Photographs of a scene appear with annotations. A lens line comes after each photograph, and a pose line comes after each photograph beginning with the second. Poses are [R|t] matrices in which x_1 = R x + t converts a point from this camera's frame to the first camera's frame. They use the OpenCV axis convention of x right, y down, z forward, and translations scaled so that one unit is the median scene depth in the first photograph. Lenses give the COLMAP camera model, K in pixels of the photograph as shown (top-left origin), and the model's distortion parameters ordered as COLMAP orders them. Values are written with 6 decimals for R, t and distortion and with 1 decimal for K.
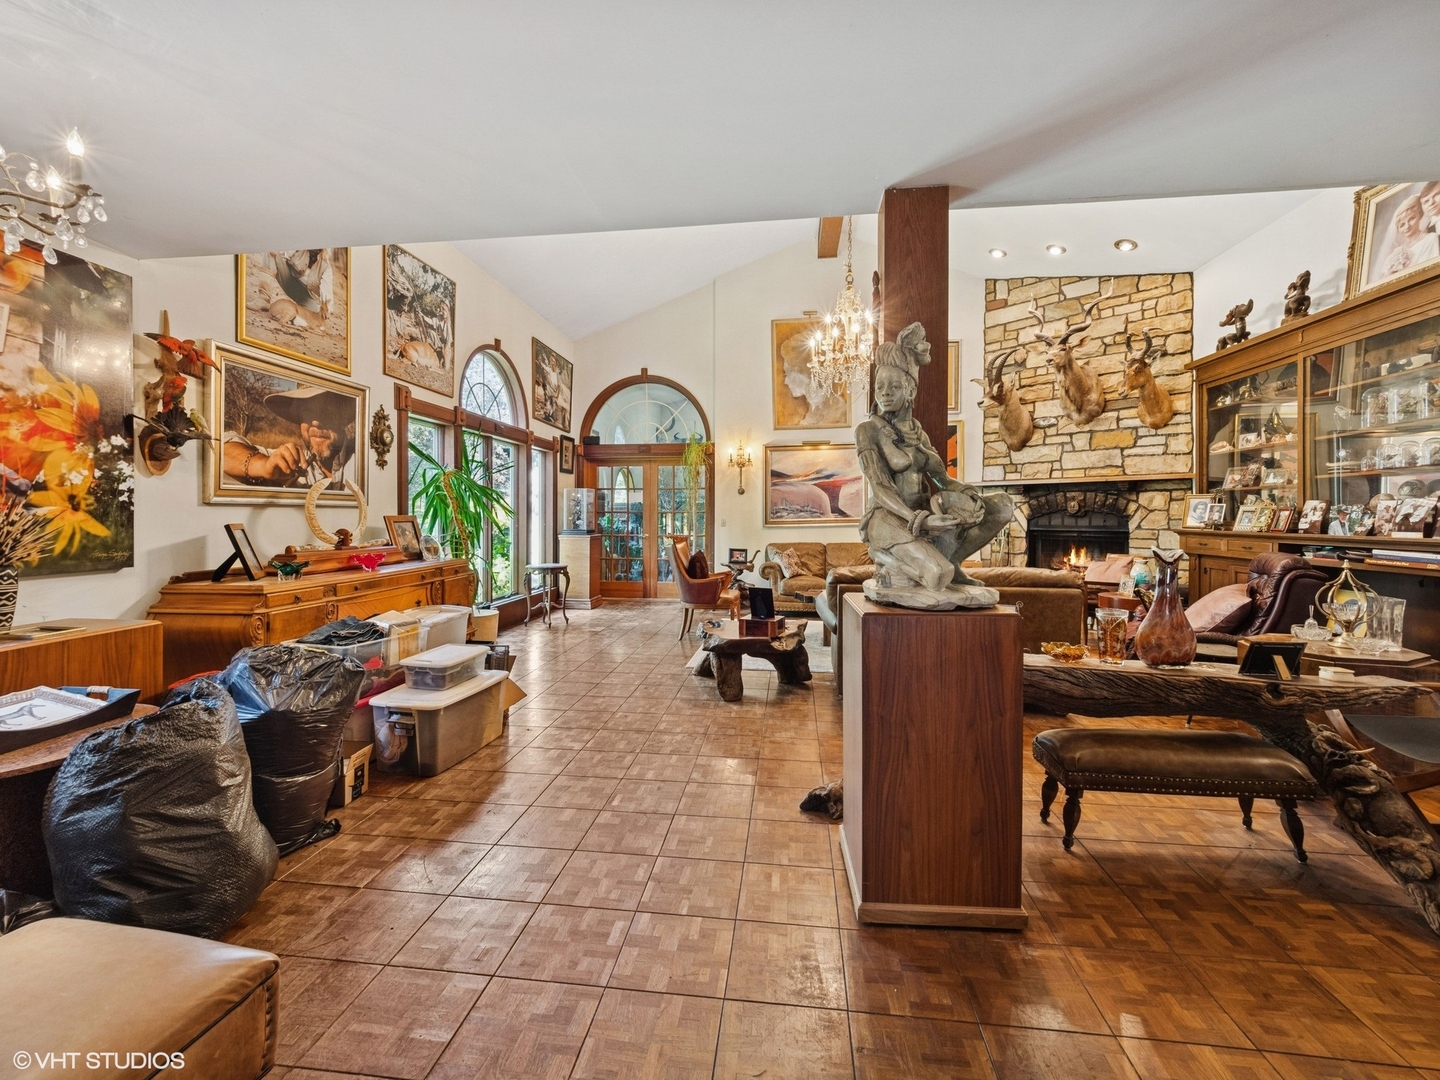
lens RADIAL K [[607.2, 0, 719.8], [0, 607.2, 525.5], [0, 0, 1]] dist [-0.000988, -0.000146]
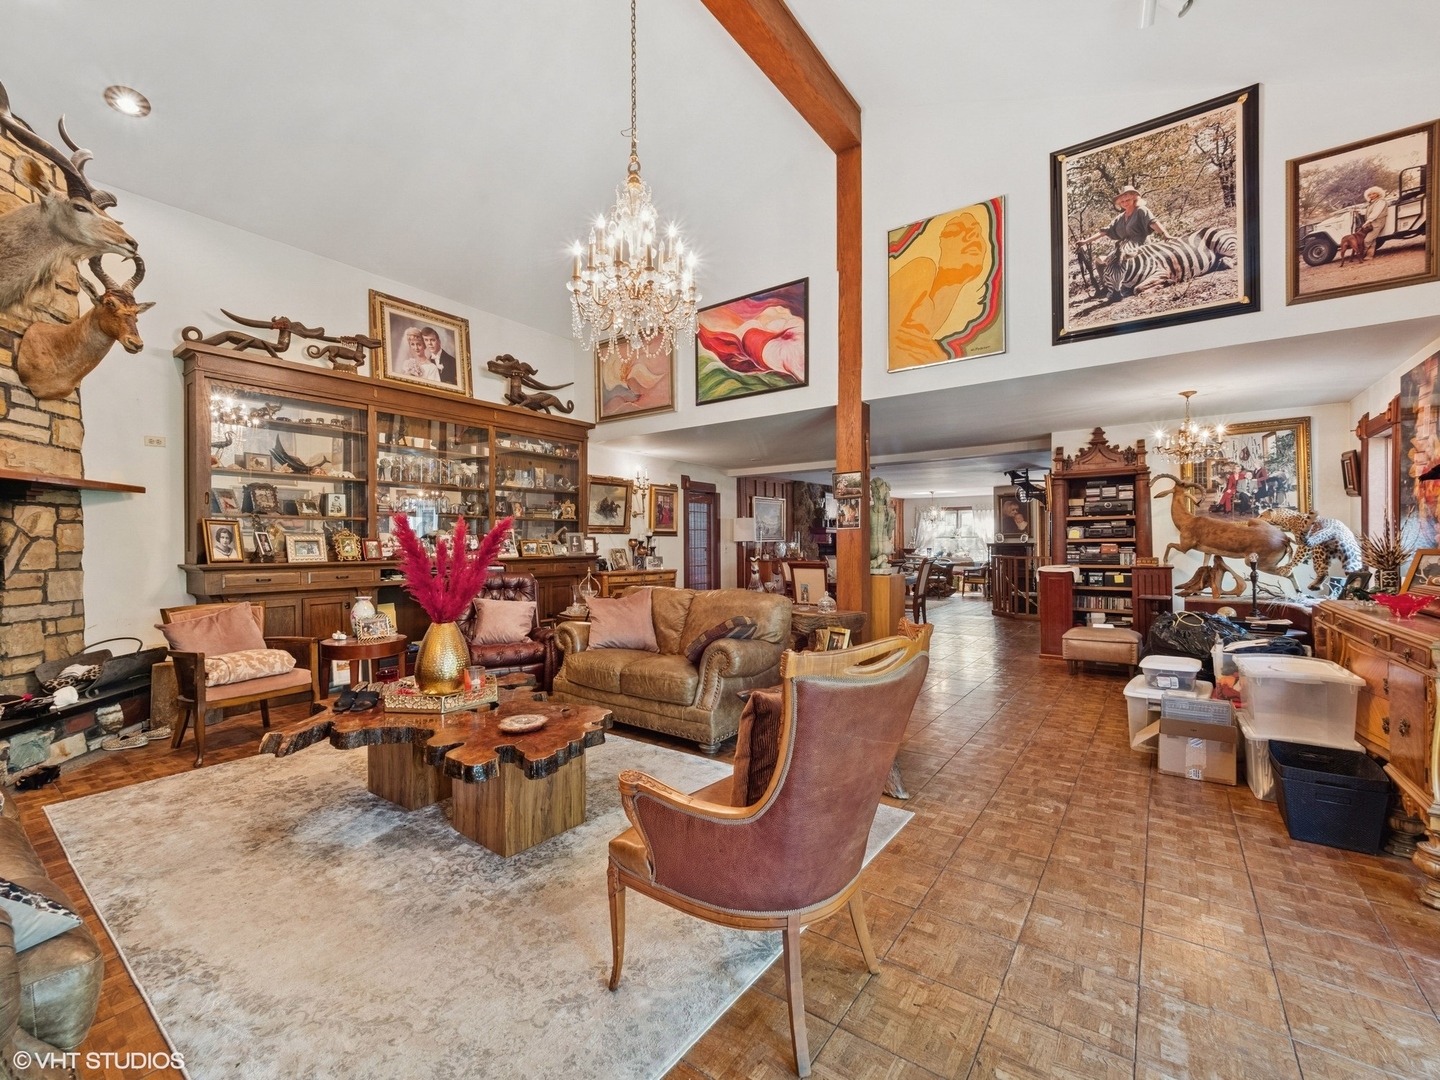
lens RADIAL K [[607.2, 0, 718.3], [0, 607.2, 545.3], [0, 0, 1]] dist [-0.000988, -0.000146]
pose [[-0.869877, 0.006787, 0.493222, -0.138189], [0.015903, 0.999771, 0.014291, -0.016021], [-0.493012, 0.020275, -0.869786, 1.191713]]
